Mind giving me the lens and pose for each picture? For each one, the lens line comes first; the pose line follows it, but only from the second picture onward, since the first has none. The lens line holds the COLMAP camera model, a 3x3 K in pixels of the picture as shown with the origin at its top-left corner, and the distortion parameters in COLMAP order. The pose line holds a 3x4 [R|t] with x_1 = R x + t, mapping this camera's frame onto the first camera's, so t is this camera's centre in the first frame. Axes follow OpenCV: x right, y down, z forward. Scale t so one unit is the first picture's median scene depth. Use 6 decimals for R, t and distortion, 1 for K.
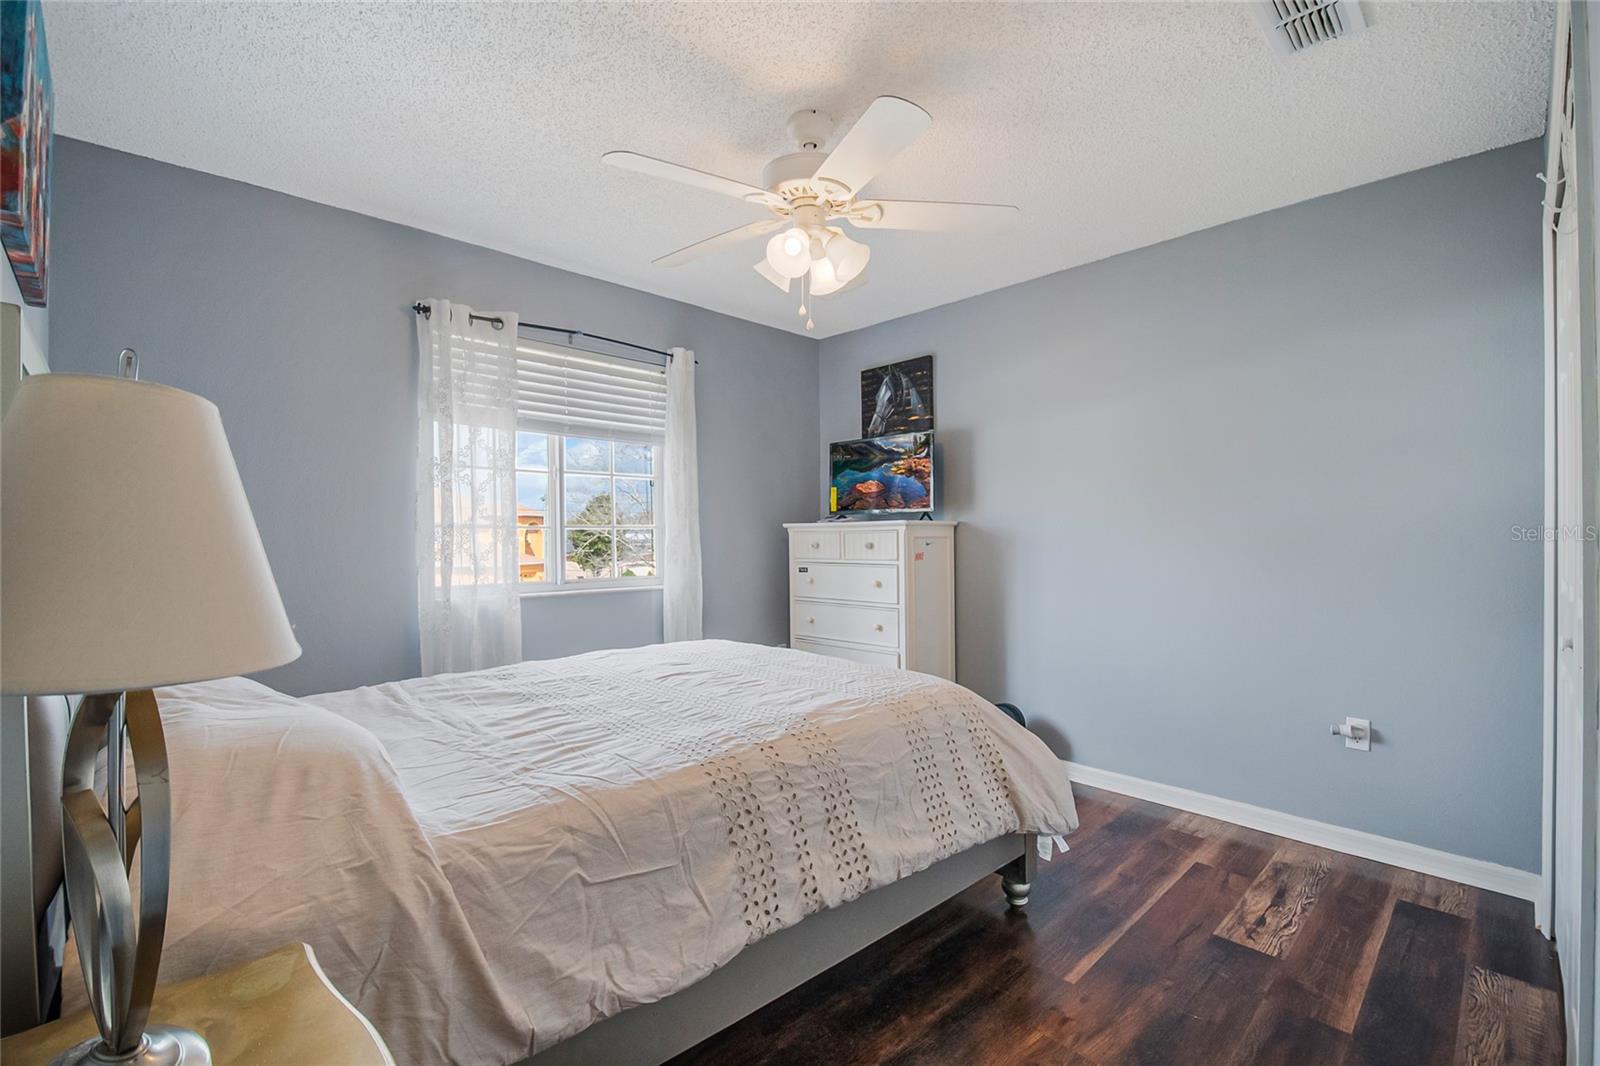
lens RADIAL K [[704.0, 0, 809.5], [0, 704.0, 545.7], [0, 0, 1]] dist [0.013336, -0.007361]
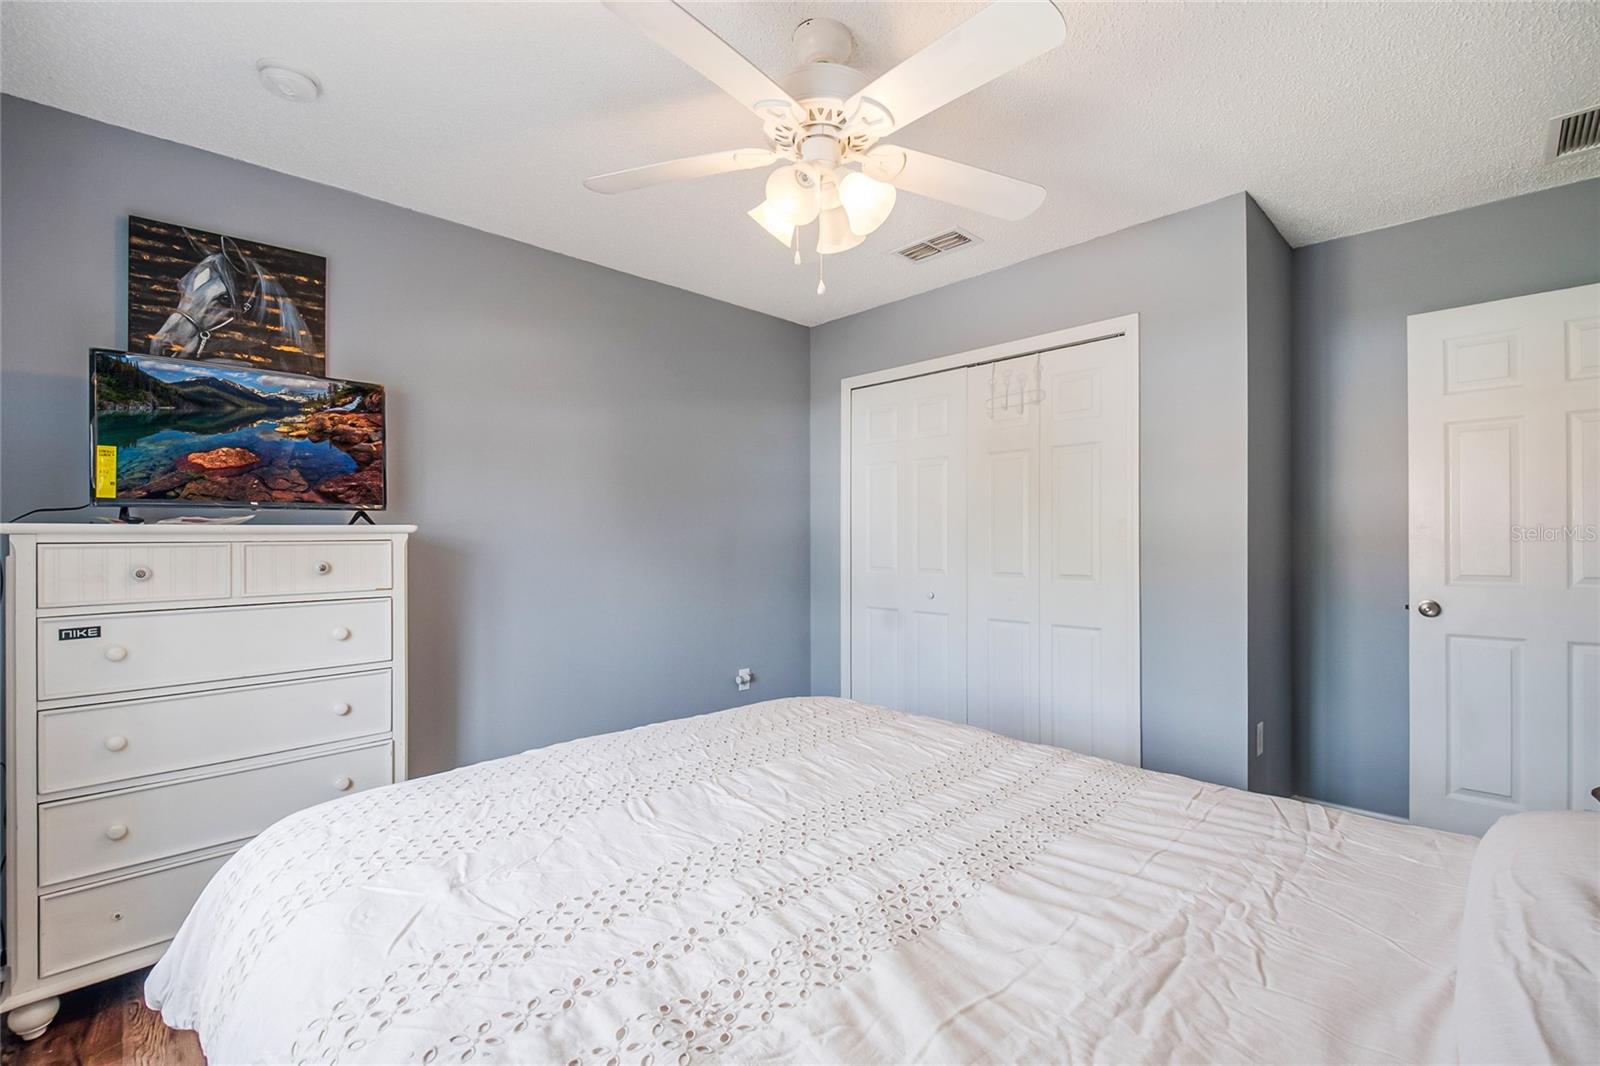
lens RADIAL K [[704.0, 0, 817.9], [0, 704.0, 535.4], [0, 0, 1]] dist [0.013336, -0.007361]
pose [[-0.001222, 0.001087, 0.999999, -0.441086], [0.015357, 0.999881, -0.001068, -0.017701], [-0.999881, 0.015356, -0.001239, 0.554445]]
